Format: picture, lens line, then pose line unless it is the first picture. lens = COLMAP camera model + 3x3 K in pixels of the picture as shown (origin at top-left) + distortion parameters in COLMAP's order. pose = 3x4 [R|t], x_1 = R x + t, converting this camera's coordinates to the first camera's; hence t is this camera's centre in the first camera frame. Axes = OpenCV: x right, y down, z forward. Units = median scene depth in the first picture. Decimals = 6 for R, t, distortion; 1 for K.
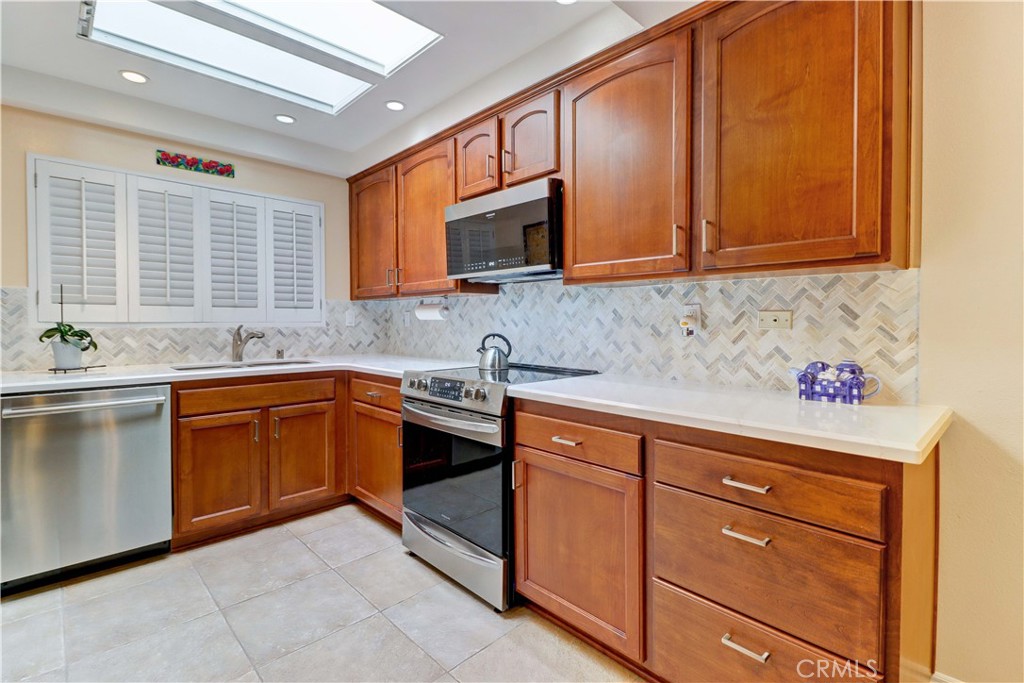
lens RADIAL K [[472.8, 0, 514.7], [0, 472.8, 330.5], [0, 0, 1]] dist [0.021790, -0.015918]
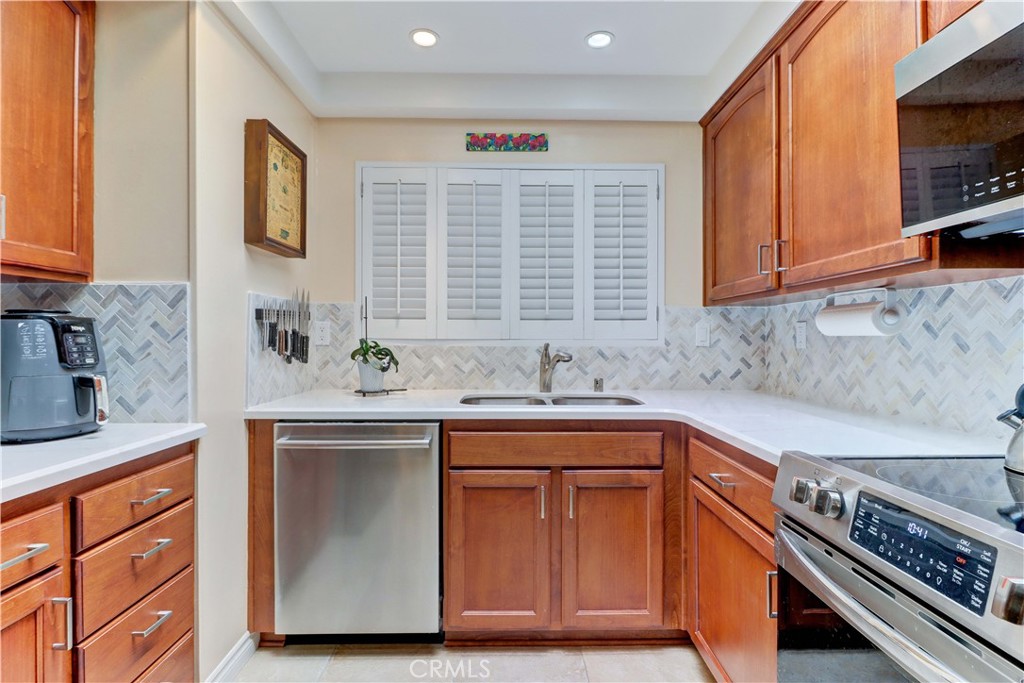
lens RADIAL K [[504.8, 0, 514.9], [0, 504.8, 337.1], [0, 0, 1]] dist [0.014550, -0.015998]
pose [[0.730098, 0.000556, -0.683343, -0.084387], [-0.016439, 0.999725, -0.016751, -0.008287], [0.683145, 0.023463, 0.729906, 0.435694]]
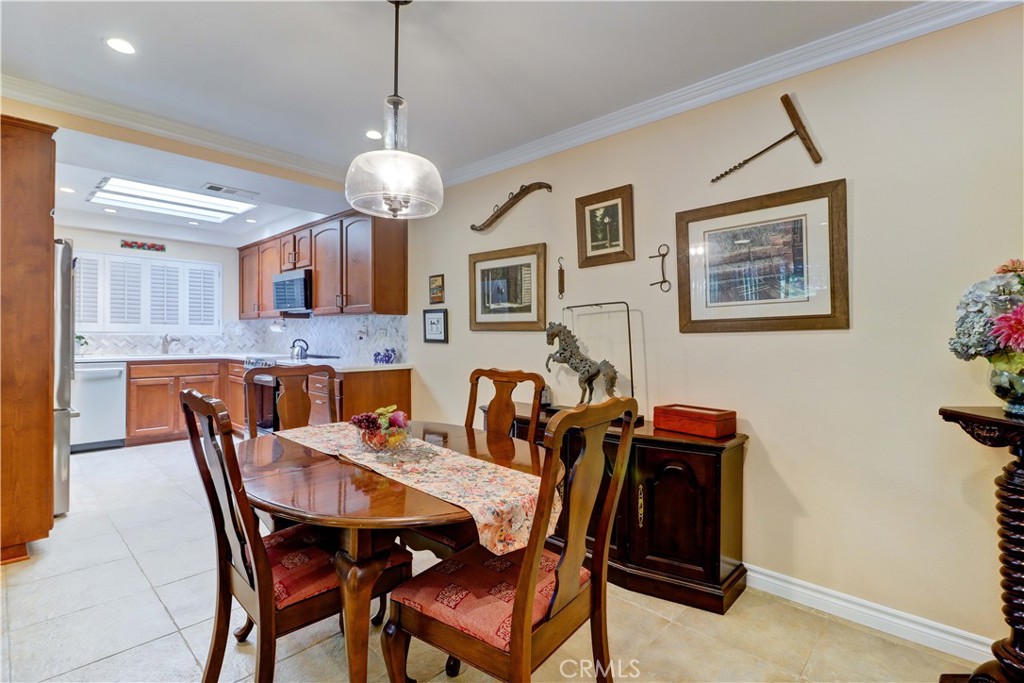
lens RADIAL K [[471.1, 0, 511.3], [0, 471.1, 337.6], [0, 0, 1]] dist [0.023544, -0.015087]
pose [[0.998438, 0.008649, 0.055190, 0.710285], [-0.007839, 0.999859, -0.014881, 0.021508], [-0.055310, 0.014425, 0.998365, -0.986595]]
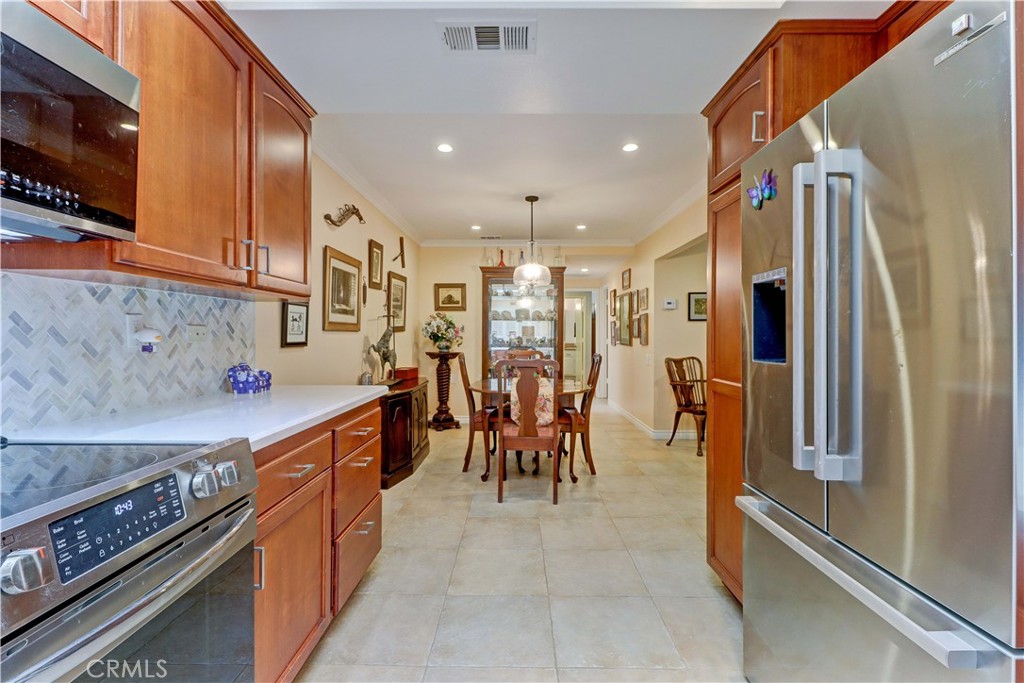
lens RADIAL K [[472.8, 0, 514.7], [0, 472.8, 330.5], [0, 0, 1]] dist [0.021790, -0.015918]
pose [[-0.713594, 0.006169, 0.700532, -0.491114], [0.014327, 0.999881, 0.005789, -0.016573], [-0.700412, 0.014167, -0.713598, 0.834881]]
